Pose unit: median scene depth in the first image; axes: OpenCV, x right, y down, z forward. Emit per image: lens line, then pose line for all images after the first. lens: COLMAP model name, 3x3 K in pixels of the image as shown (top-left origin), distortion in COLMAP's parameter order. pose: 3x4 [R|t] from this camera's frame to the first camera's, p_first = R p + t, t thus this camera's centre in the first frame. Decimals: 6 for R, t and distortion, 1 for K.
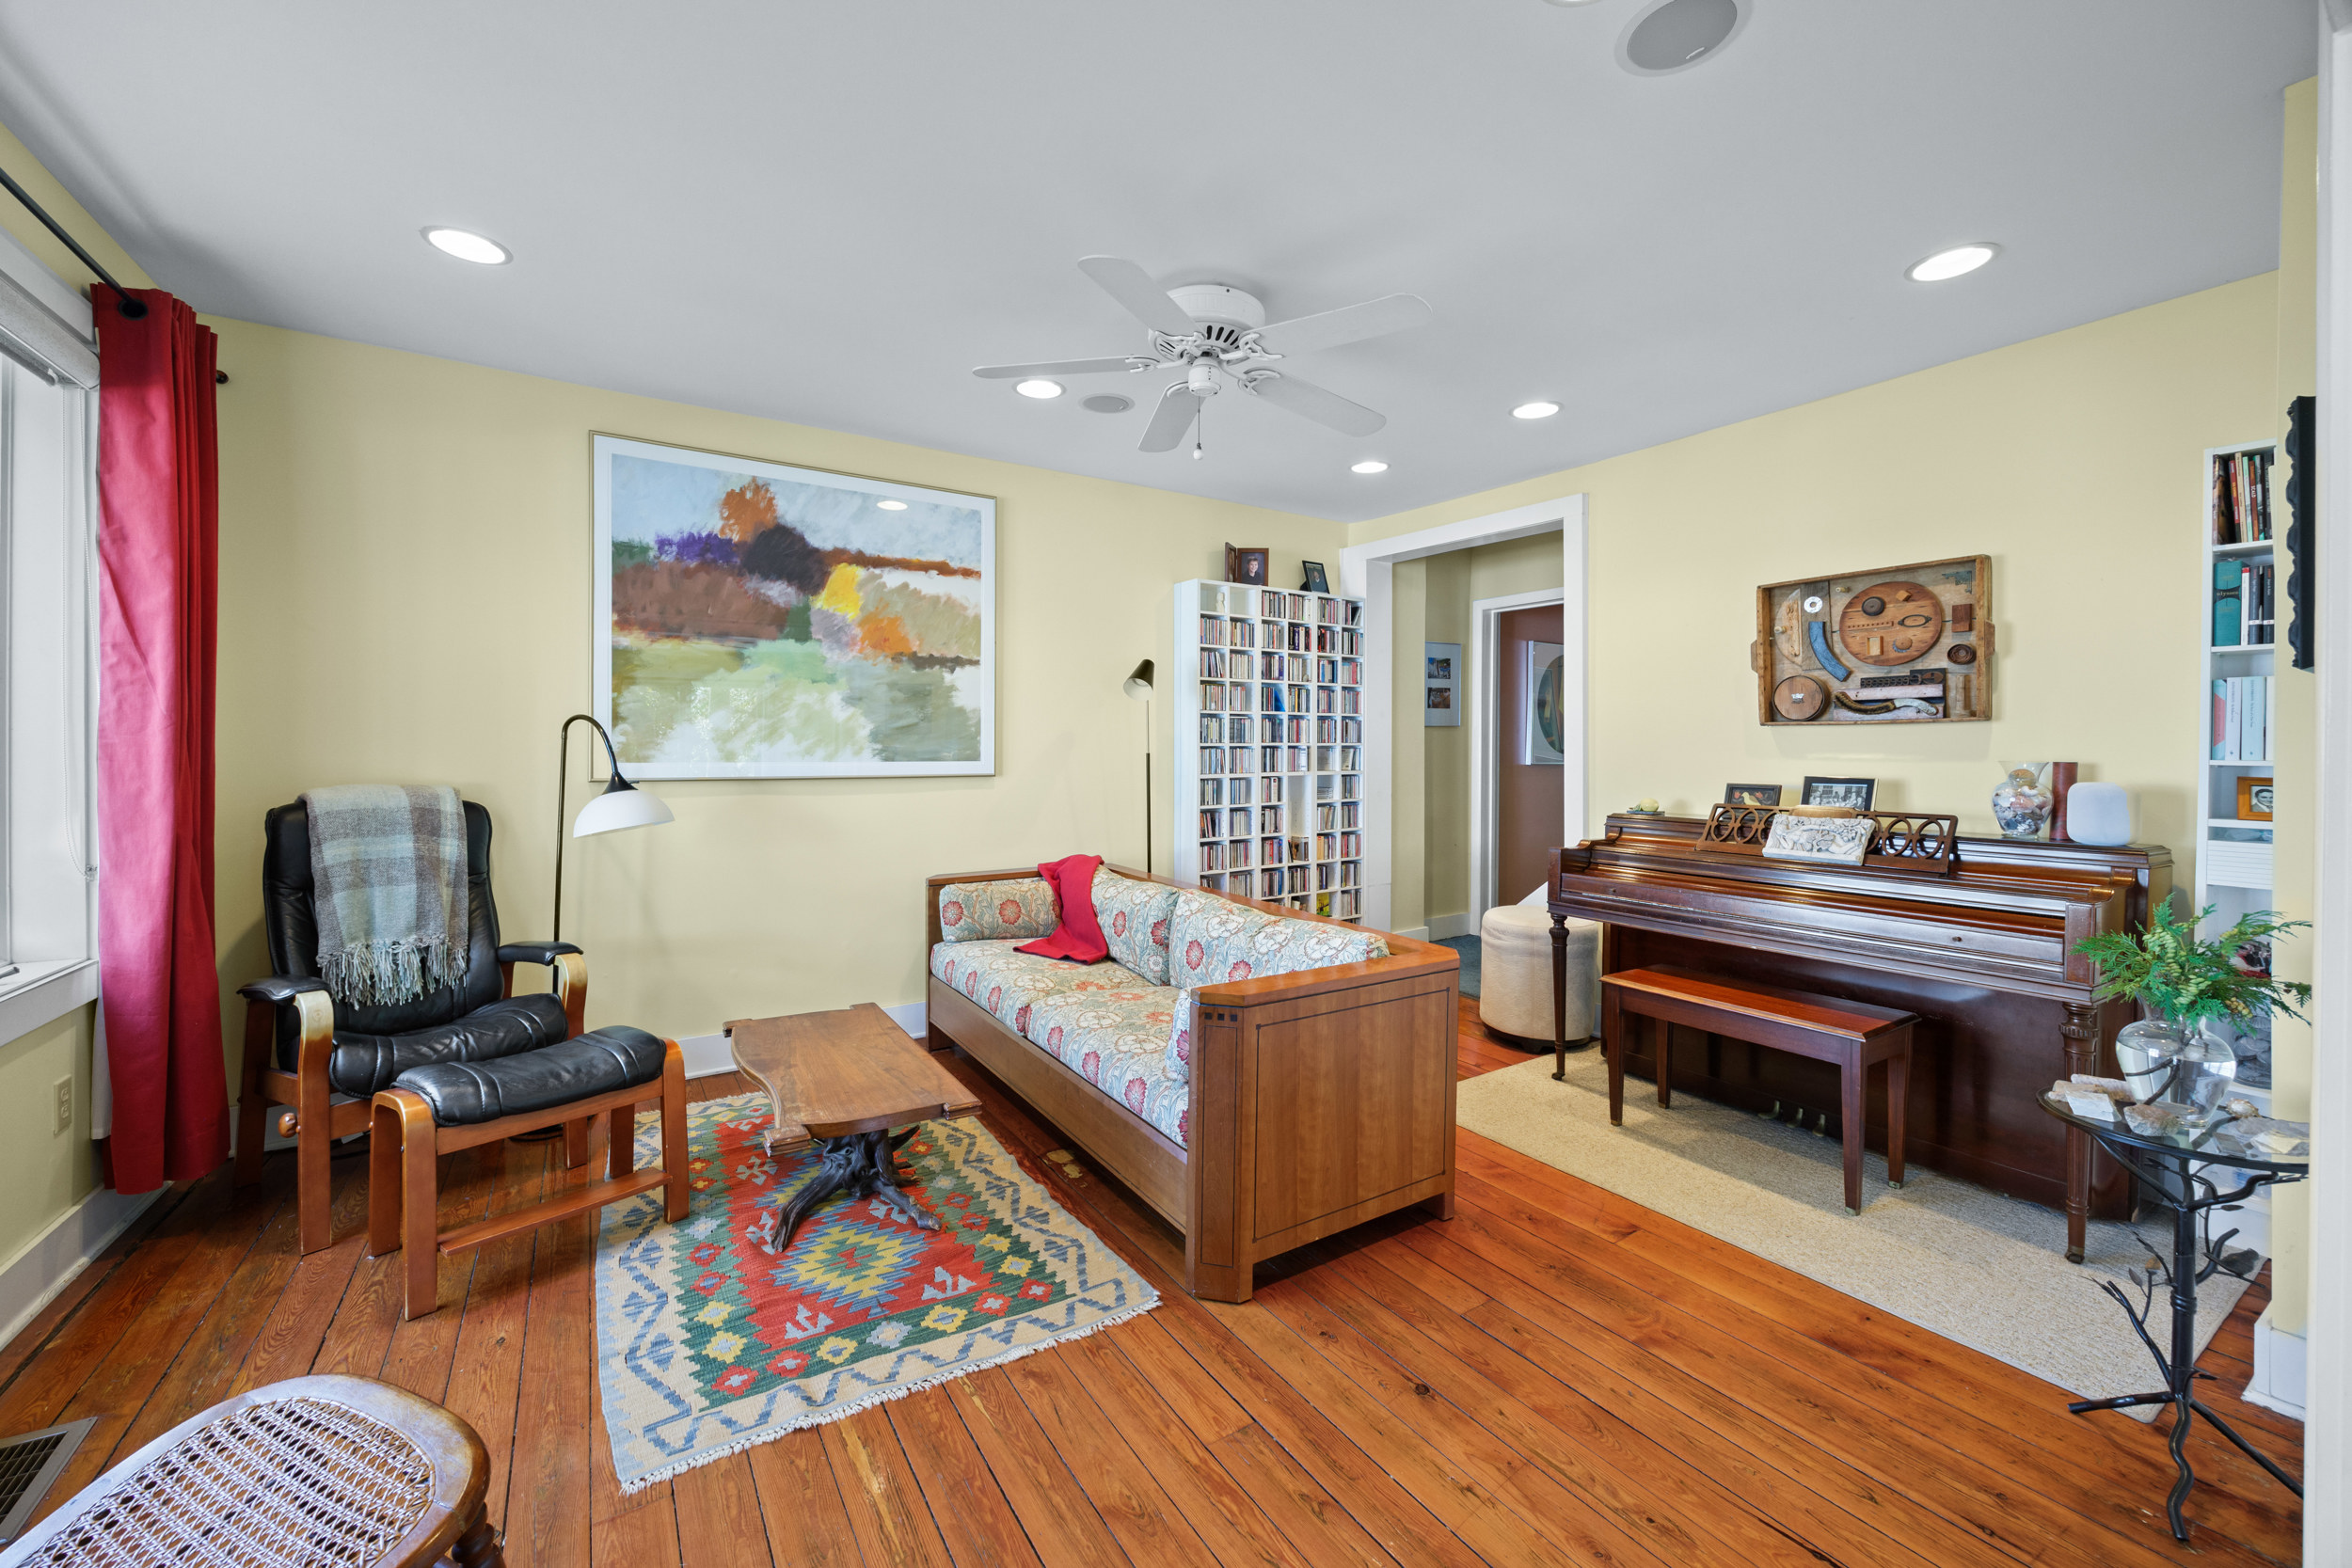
lens RADIAL K [[900.9, 0, 1175.2], [0, 900.9, 747.2], [0, 0, 1]] dist [0.012169, 0.000115]
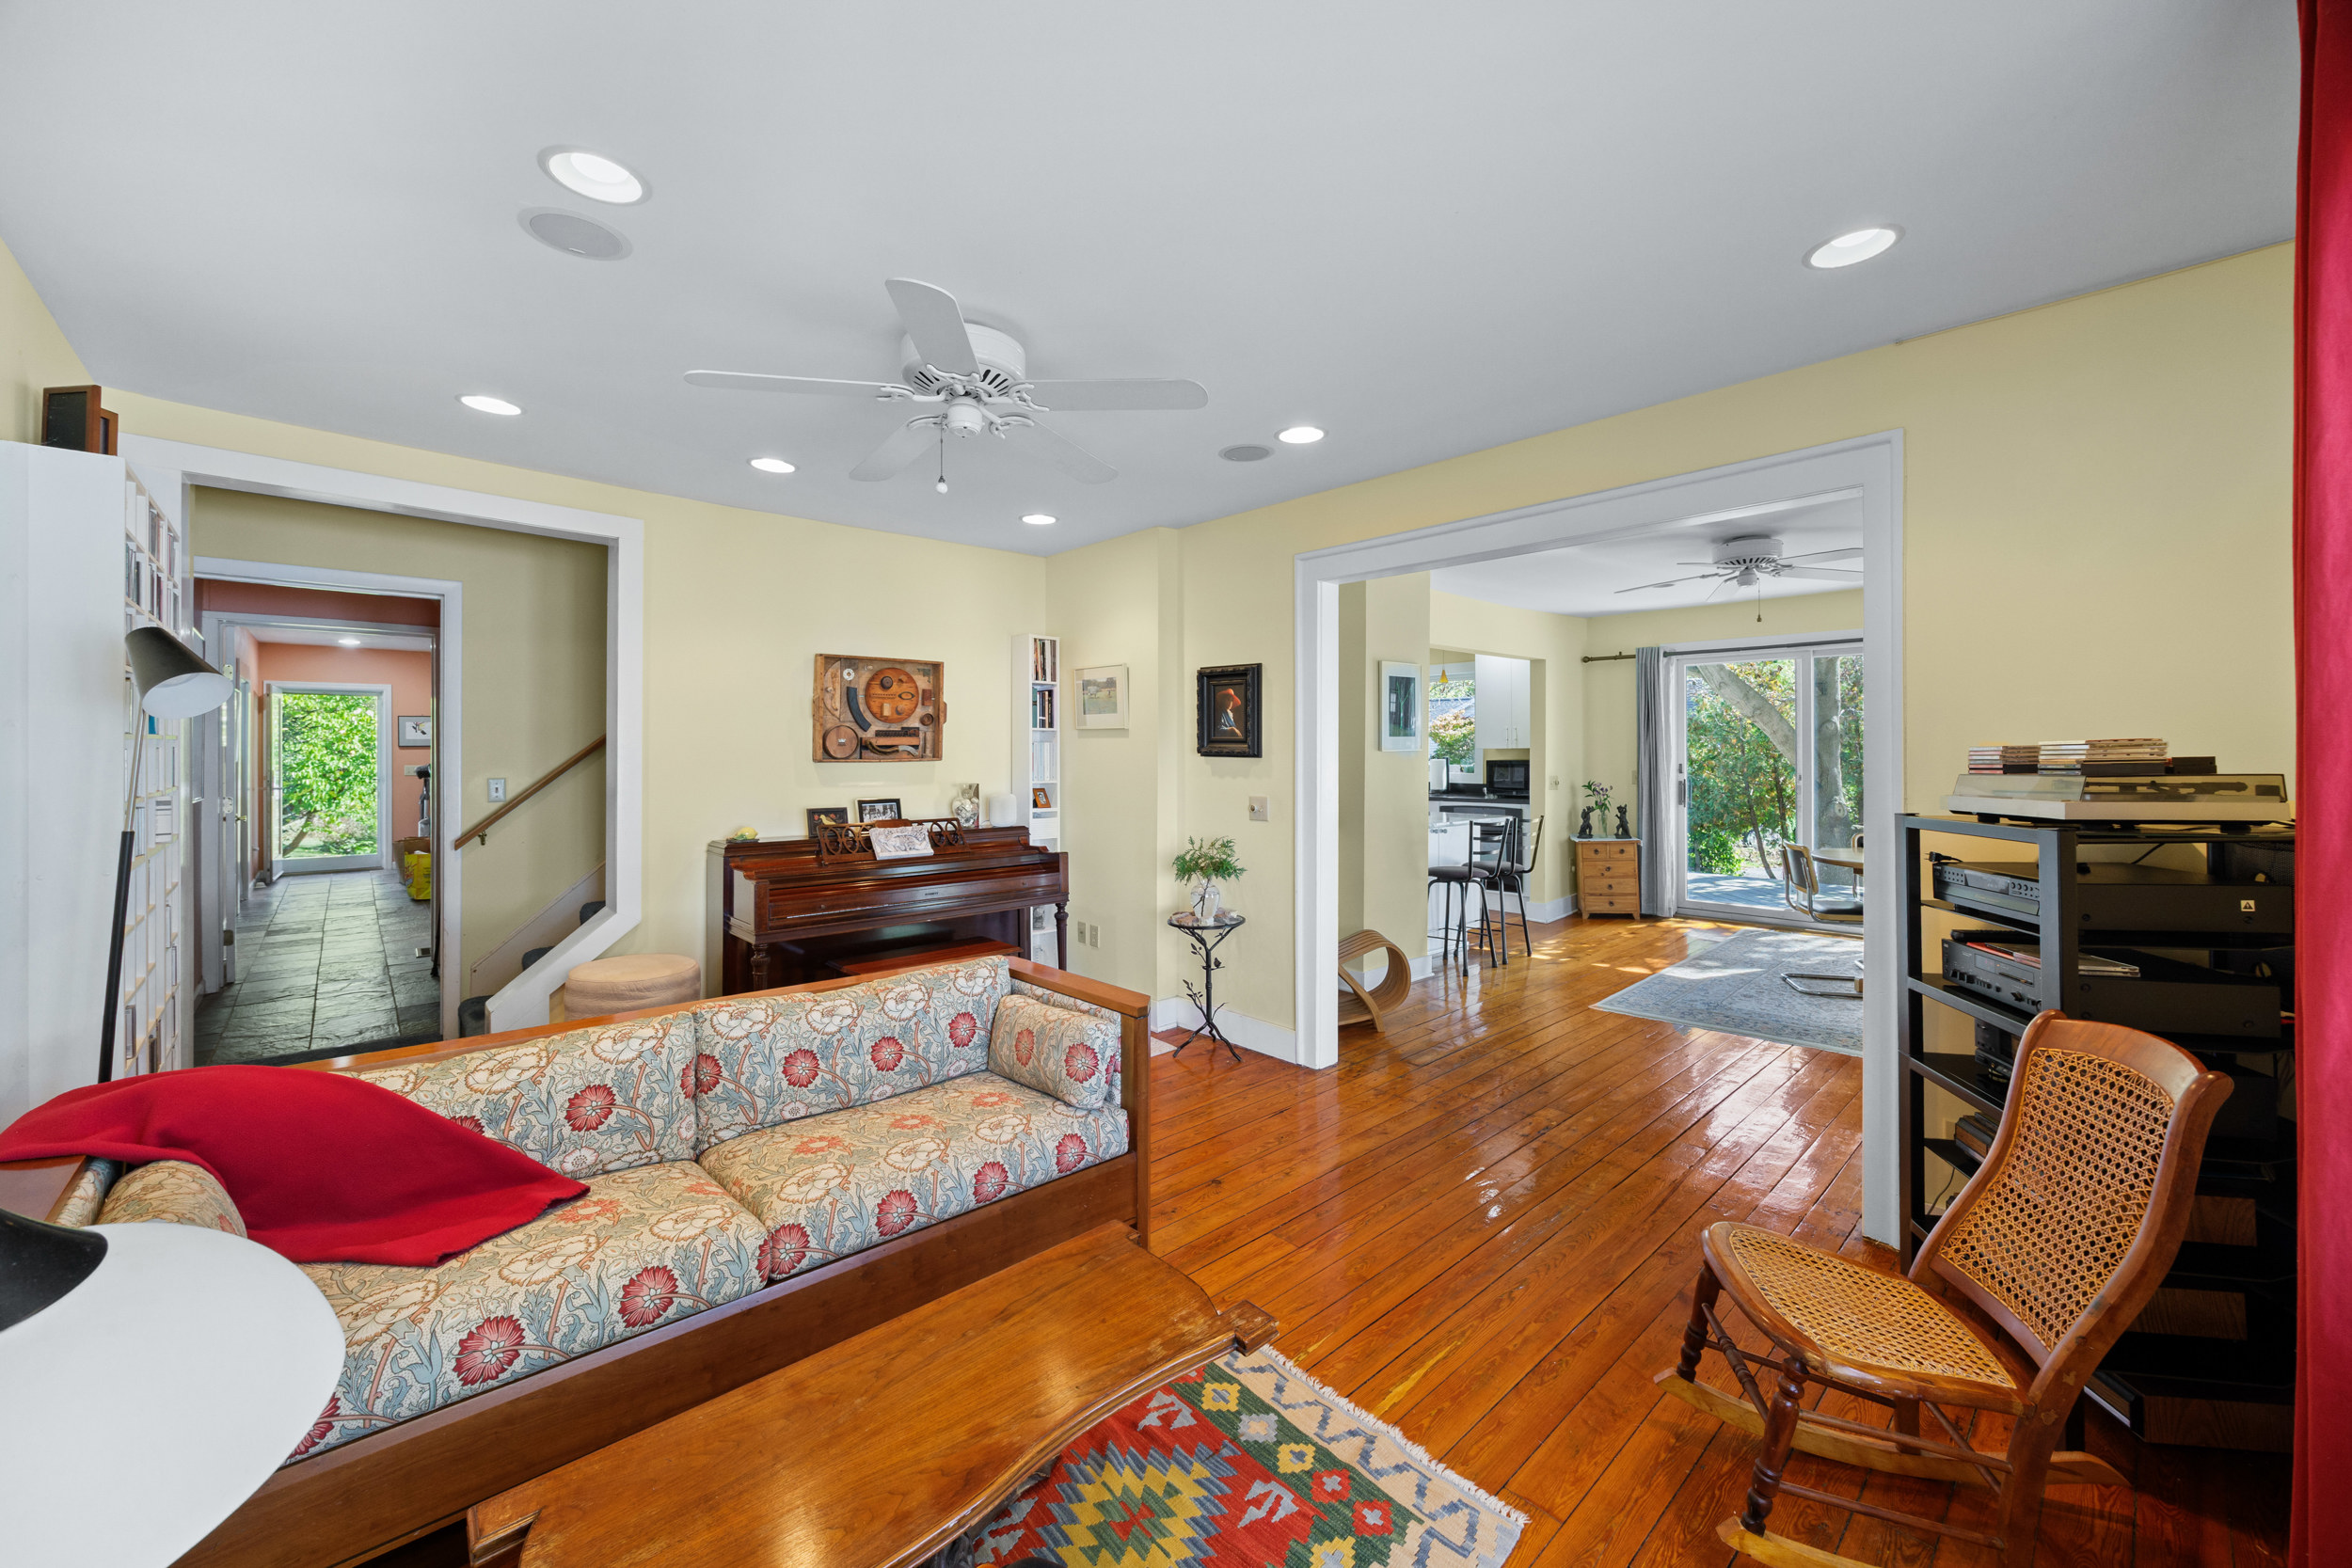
lens RADIAL K [[906.3, 0, 1183.0], [0, 906.3, 758.8], [0, 0, 1]] dist [-0.000626, 0.000215]
pose [[-0.165405, -0.007019, 0.986201, -1.008964], [0.001949, 0.999970, 0.007444, -0.053499], [-0.986224, 0.003153, -0.165386, 1.004062]]
